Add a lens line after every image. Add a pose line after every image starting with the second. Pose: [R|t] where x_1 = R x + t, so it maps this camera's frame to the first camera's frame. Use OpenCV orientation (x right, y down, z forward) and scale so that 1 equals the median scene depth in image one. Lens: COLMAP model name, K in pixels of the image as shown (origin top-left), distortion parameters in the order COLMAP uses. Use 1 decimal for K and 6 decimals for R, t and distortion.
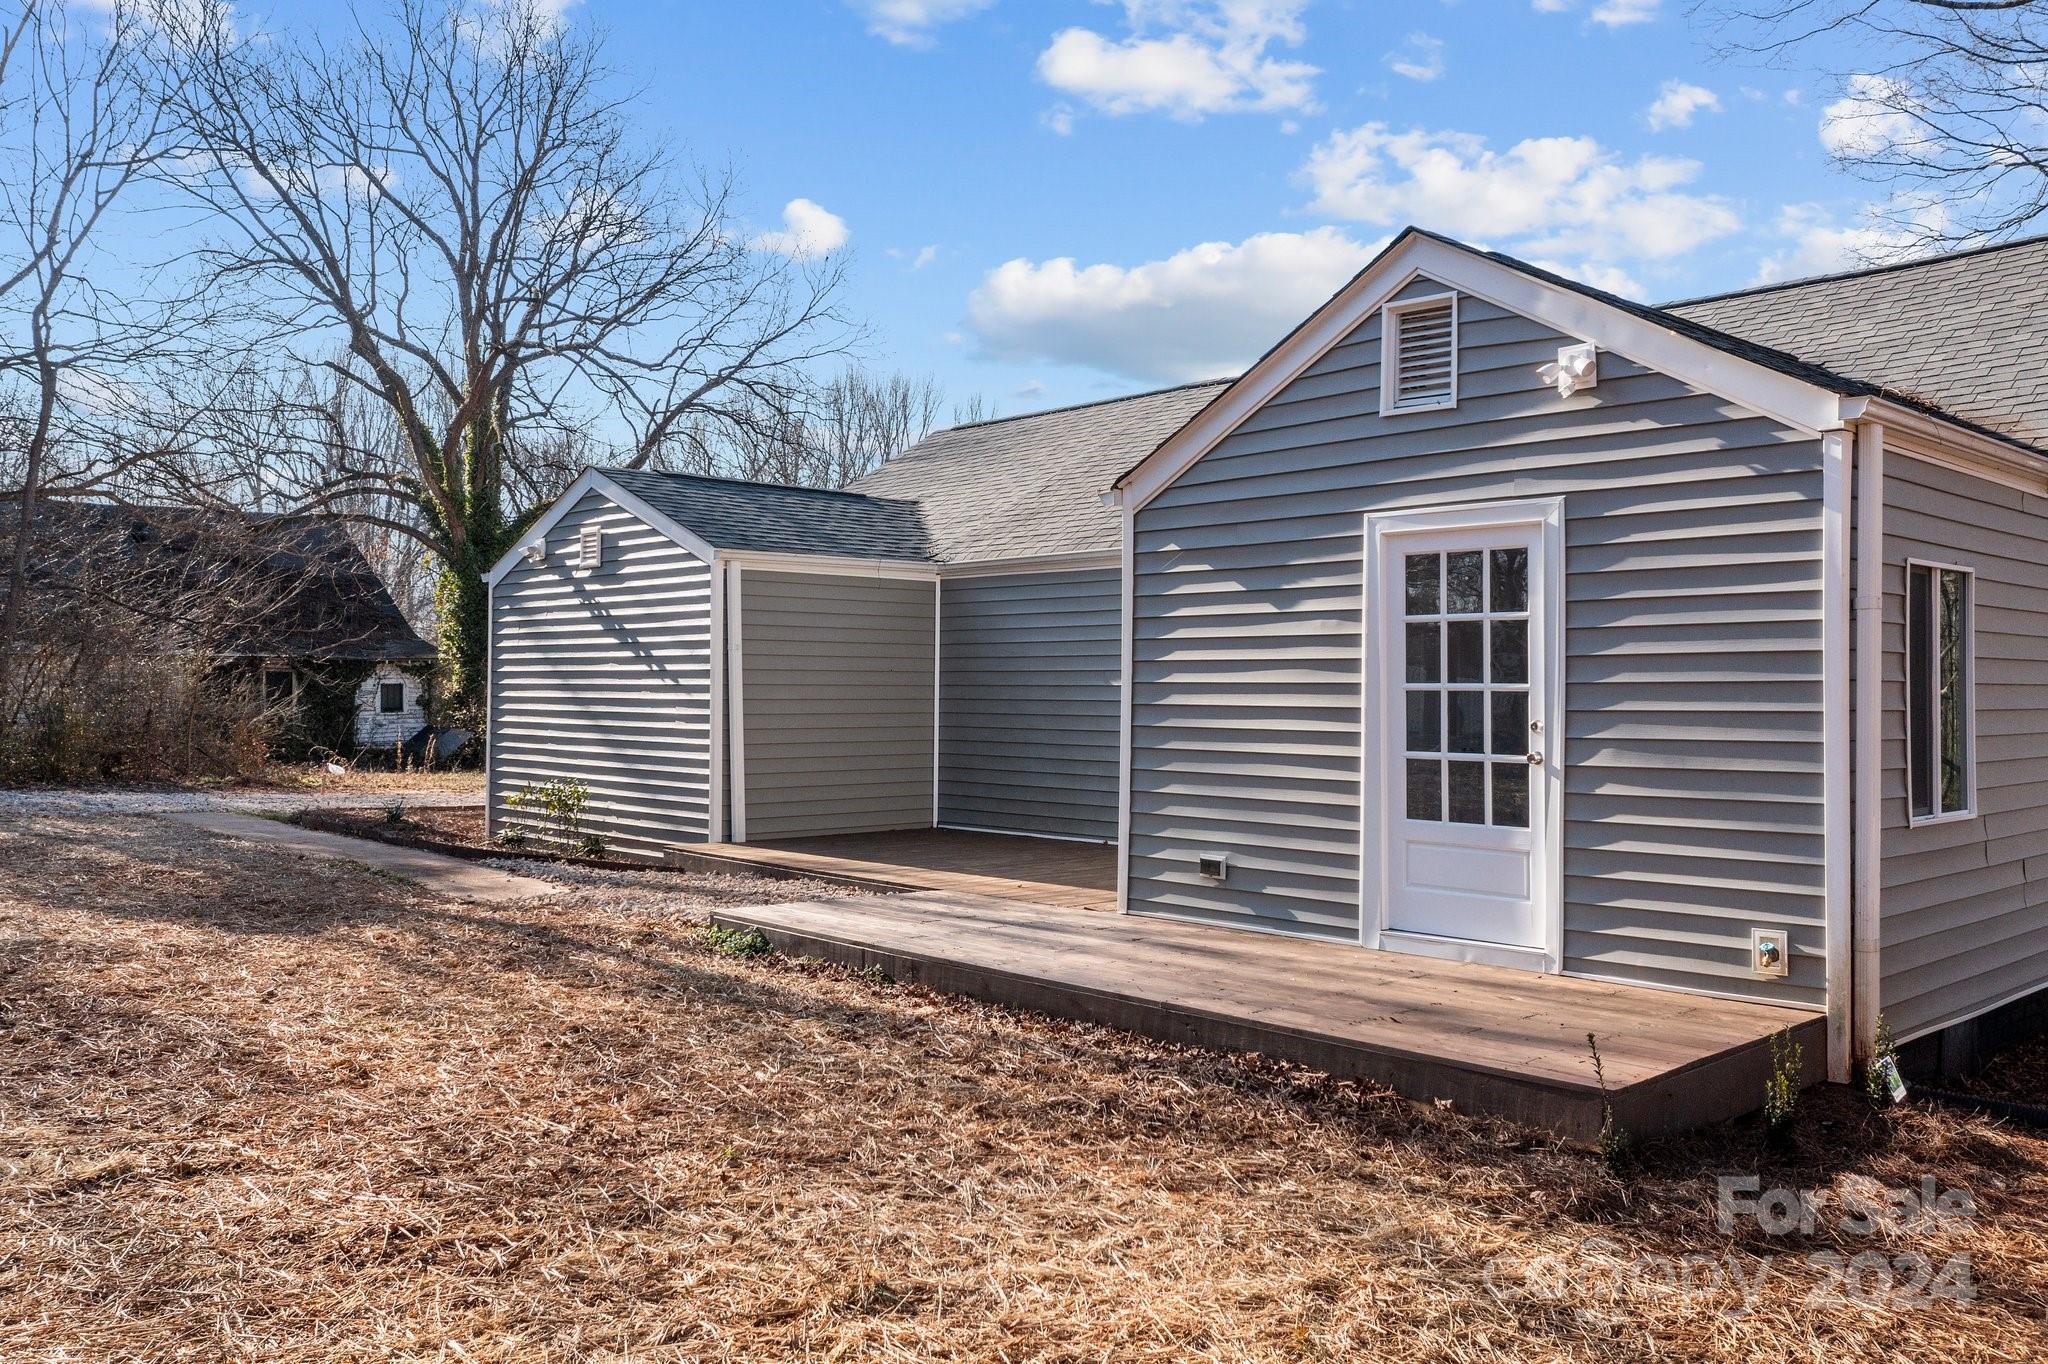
lens RADIAL K [[1626.9, 0, 1024.0], [0, 1626.9, 682.0], [0, 0, 1]] dist [0.003751, 0.000743]
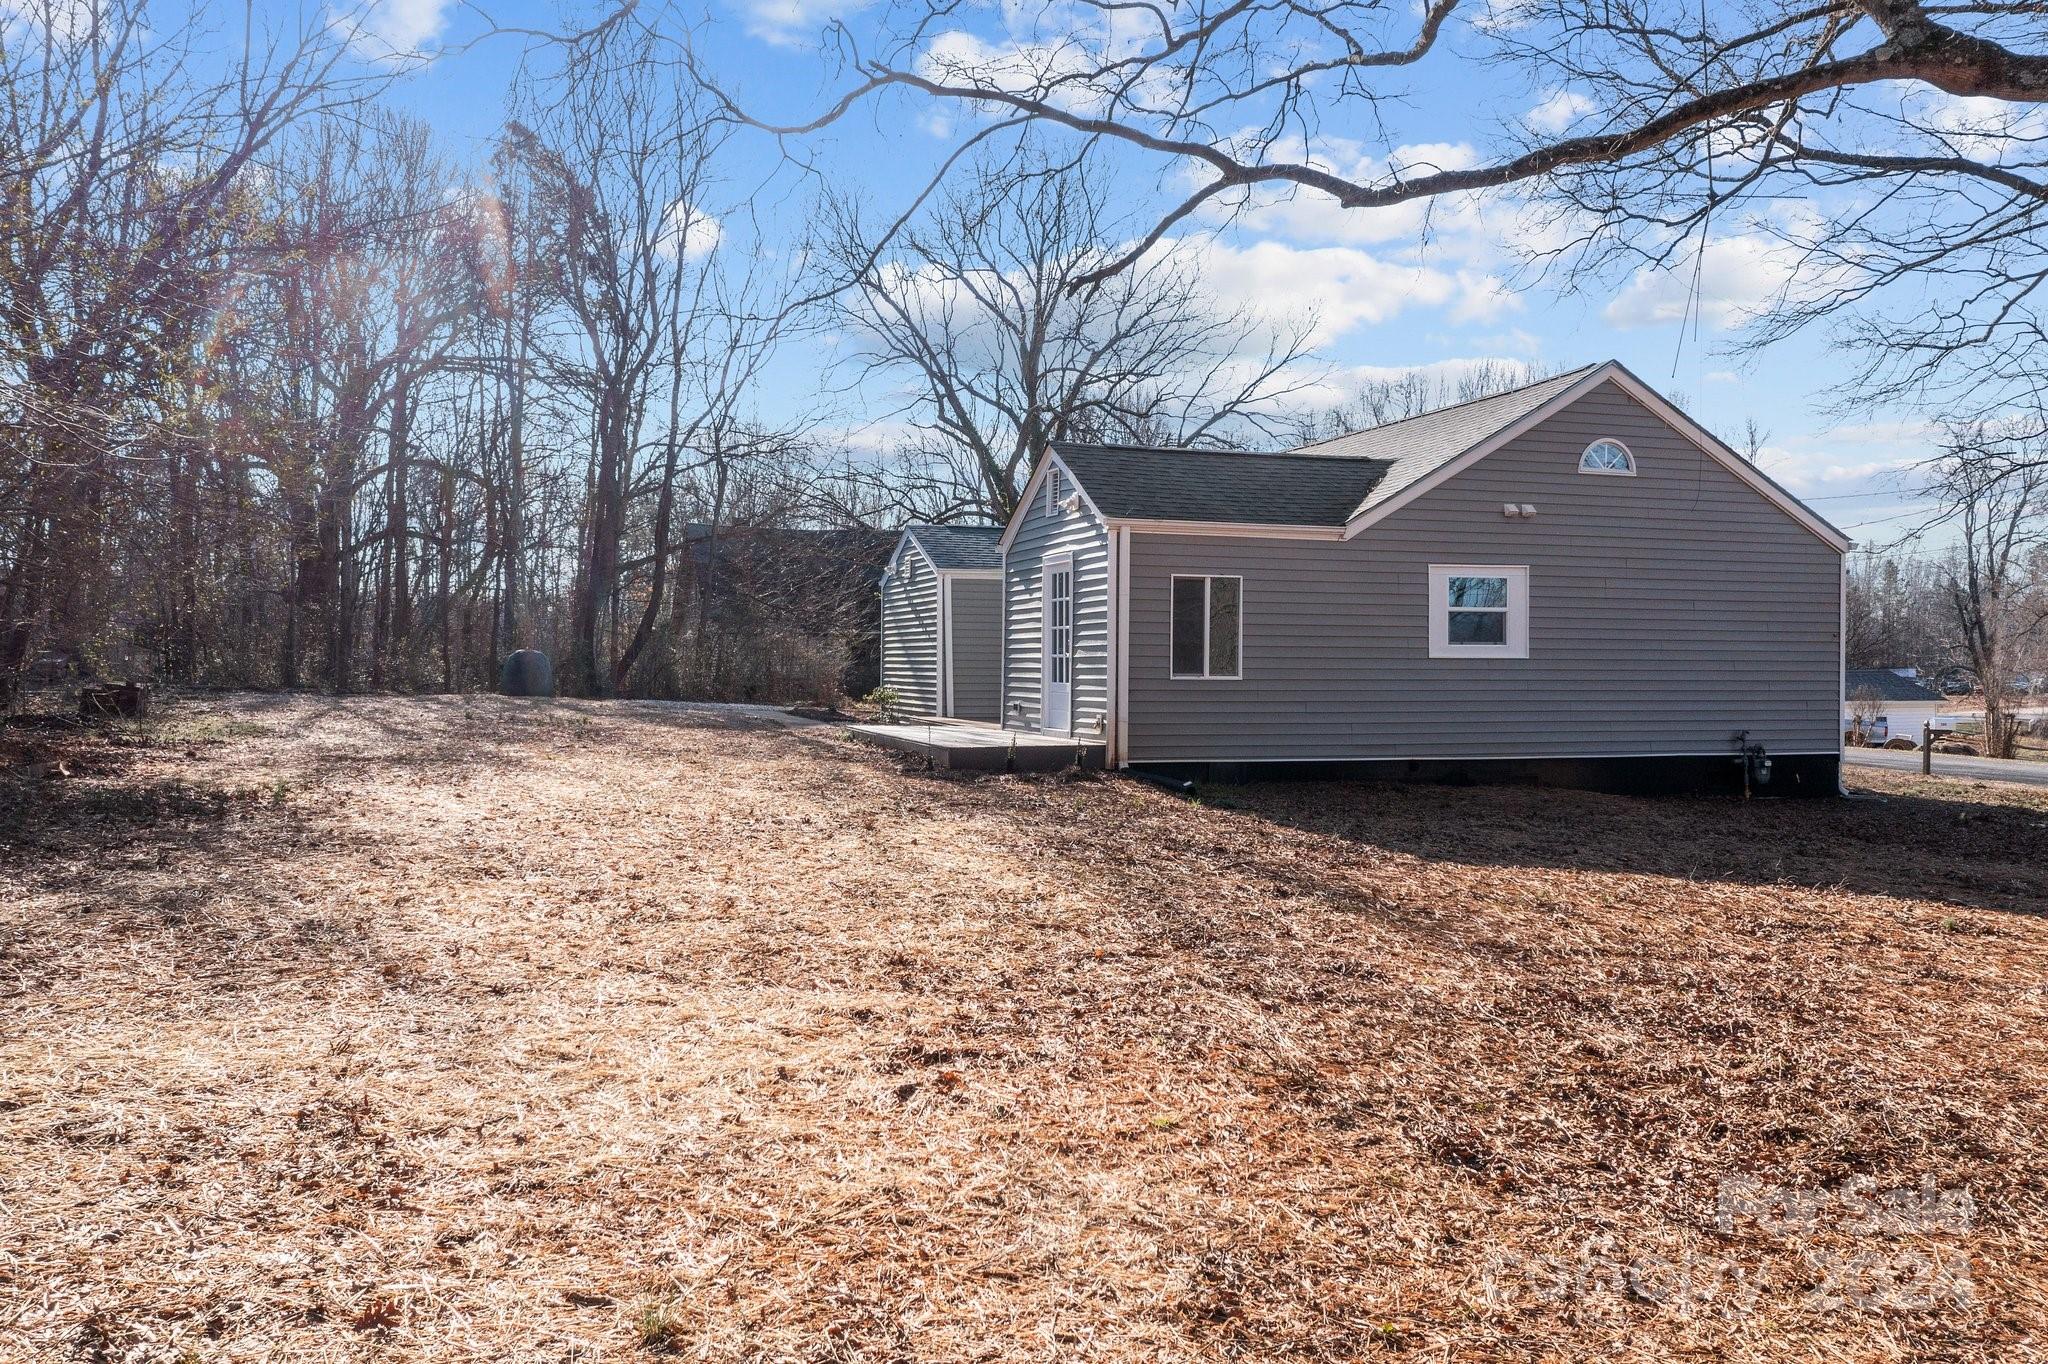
lens RADIAL K [[1626.9, 0, 1024.0], [0, 1626.9, 682.0], [0, 0, 1]] dist [0.003751, 0.000743]
pose [[0.903156, 0.004385, -0.429289, 0.740907], [0.000543, 0.999935, 0.011356, 0.033171], [0.429312, -0.010489, 0.903096, -0.729378]]
